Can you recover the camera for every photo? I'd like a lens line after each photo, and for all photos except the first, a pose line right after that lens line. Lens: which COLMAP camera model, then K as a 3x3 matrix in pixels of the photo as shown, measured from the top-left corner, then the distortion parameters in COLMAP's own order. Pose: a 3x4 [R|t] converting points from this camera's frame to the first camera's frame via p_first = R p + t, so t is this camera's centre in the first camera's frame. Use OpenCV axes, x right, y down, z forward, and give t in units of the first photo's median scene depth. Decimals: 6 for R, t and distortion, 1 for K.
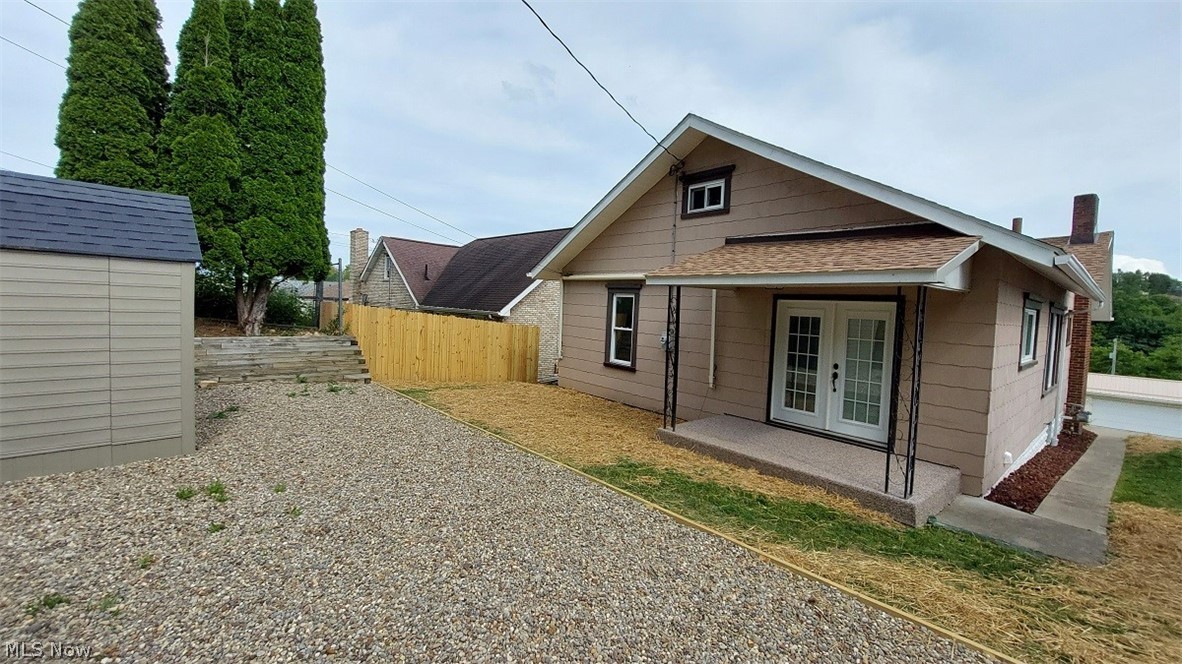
lens RADIAL K [[469.4, 0, 591.0], [0, 469.4, 332.0], [0, 0, 1]] dist [-0.000845, -0.000200]
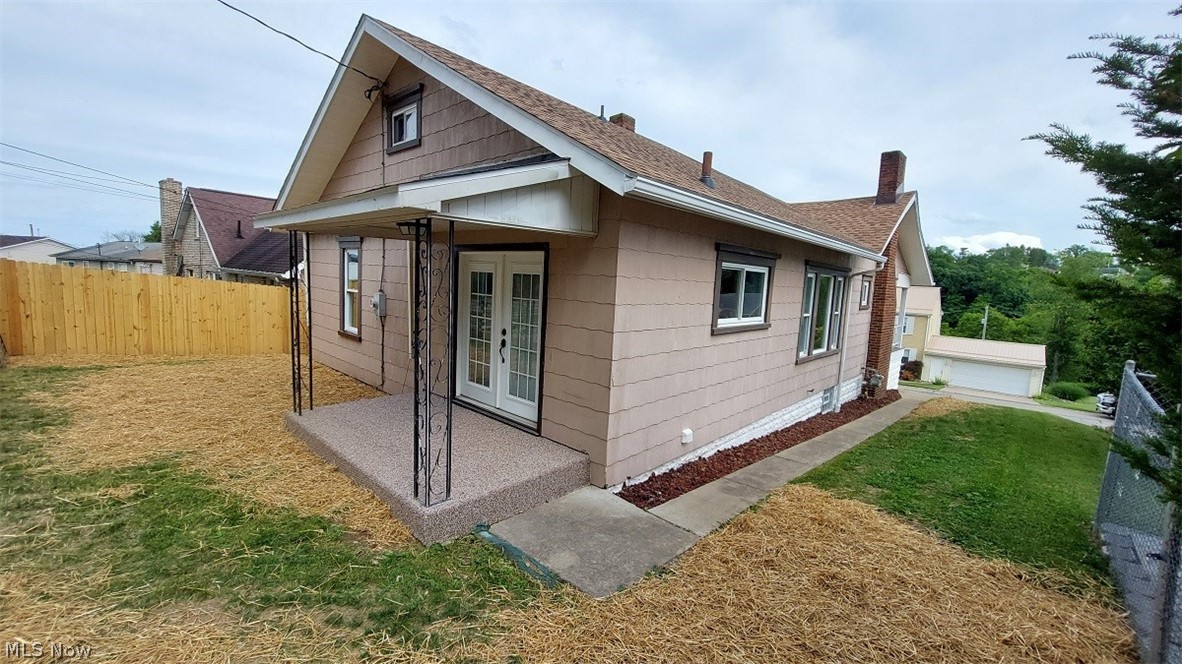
lens RADIAL K [[461.0, 0, 591.0], [0, 461.0, 332.0], [0, 0, 1]] dist [0.000436, -0.000132]
pose [[0.994333, -0.009810, 0.105854, 0.509012], [0.003069, 0.997967, 0.063664, 0.019843], [-0.106263, -0.062978, 0.992342, 0.158015]]
